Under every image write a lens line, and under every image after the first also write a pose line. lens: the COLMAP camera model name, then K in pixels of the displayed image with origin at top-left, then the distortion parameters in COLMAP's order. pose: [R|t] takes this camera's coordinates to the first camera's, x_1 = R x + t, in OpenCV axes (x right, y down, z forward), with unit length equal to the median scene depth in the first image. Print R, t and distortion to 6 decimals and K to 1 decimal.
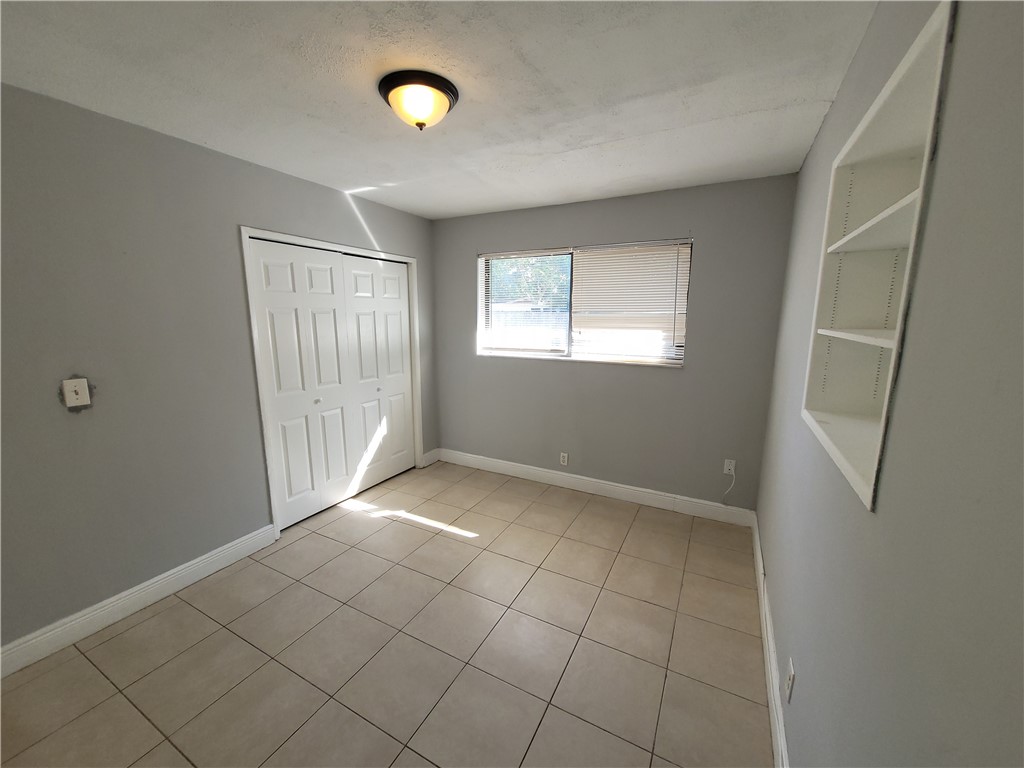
lens RADIAL K [[403.8, 0, 505.3], [0, 403.8, 384.2], [0, 0, 1]] dist [0.012084, -0.004061]
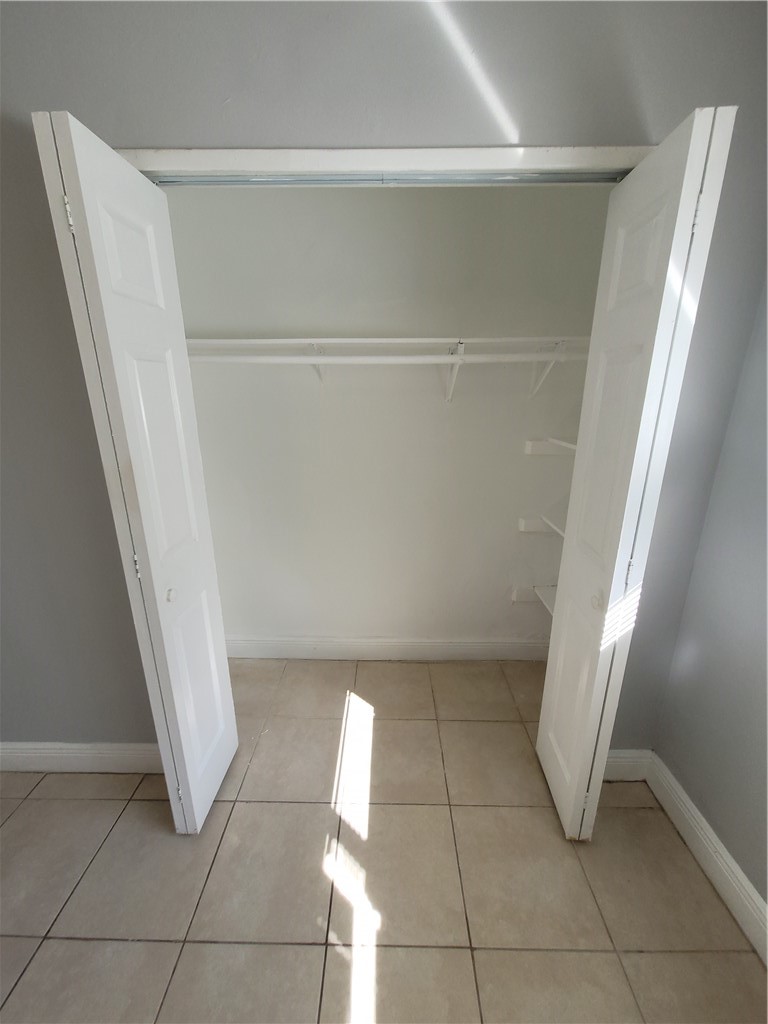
lens RADIAL K [[403.8, 0, 381.7], [0, 403.8, 507.9], [0, 0, 1]] dist [0.012084, -0.004061]
pose [[0.457393, 0.249159, -0.853646, -0.032174], [-0.146467, 0.967944, 0.204041, -0.112594], [0.877120, 0.031704, 0.479224, 0.773732]]
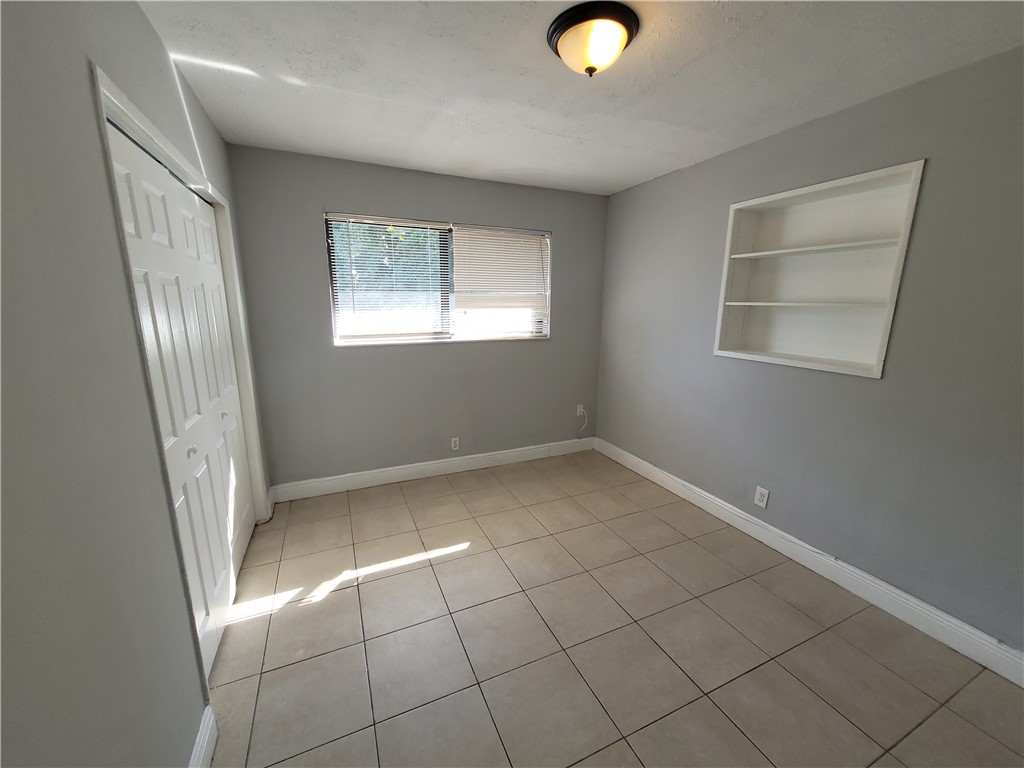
lens RADIAL K [[403.8, 0, 512.7], [0, 403.8, 384.0], [0, 0, 1]] dist [0.012084, -0.004061]
pose [[0.608041, -0.159630, 0.777692, -0.544985], [0.130959, 0.986325, 0.100063, -0.039222], [-0.783030, 0.041004, 0.620631, 0.304230]]
